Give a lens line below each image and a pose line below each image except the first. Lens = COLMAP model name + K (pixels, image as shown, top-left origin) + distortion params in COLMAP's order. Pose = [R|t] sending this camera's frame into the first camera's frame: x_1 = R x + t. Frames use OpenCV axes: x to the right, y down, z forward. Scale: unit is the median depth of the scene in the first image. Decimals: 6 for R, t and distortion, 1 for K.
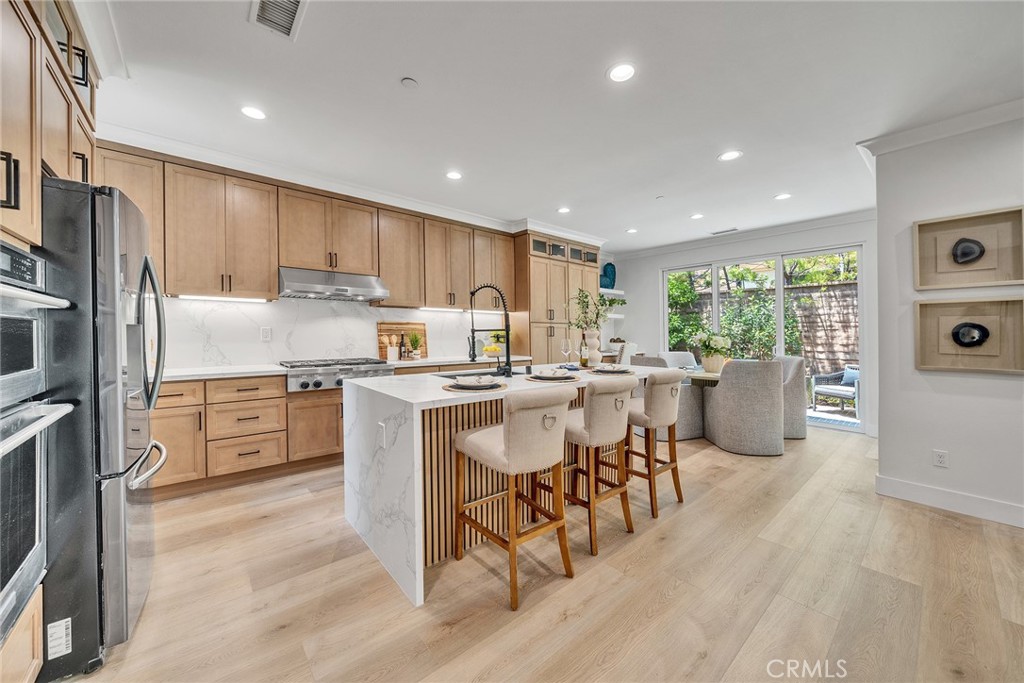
lens RADIAL K [[370.2, 0, 516.0], [0, 370.2, 334.8], [0, 0, 1]] dist [-0.004811, -0.000105]
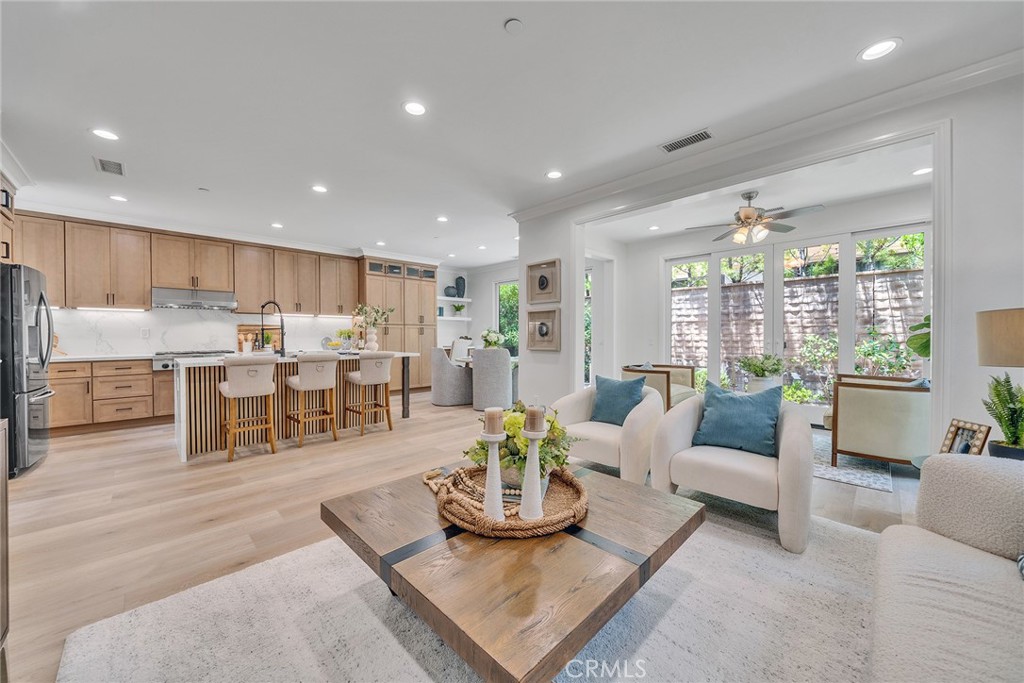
lens RADIAL K [[370.2, 0, 504.8], [0, 370.2, 335.4], [0, 0, 1]] dist [-0.004811, -0.000105]
pose [[0.997927, -0.007909, 0.063869, 0.688268], [0.008163, 0.999960, -0.003713, 0.025794], [-0.063837, 0.004227, 0.997951, -0.573459]]
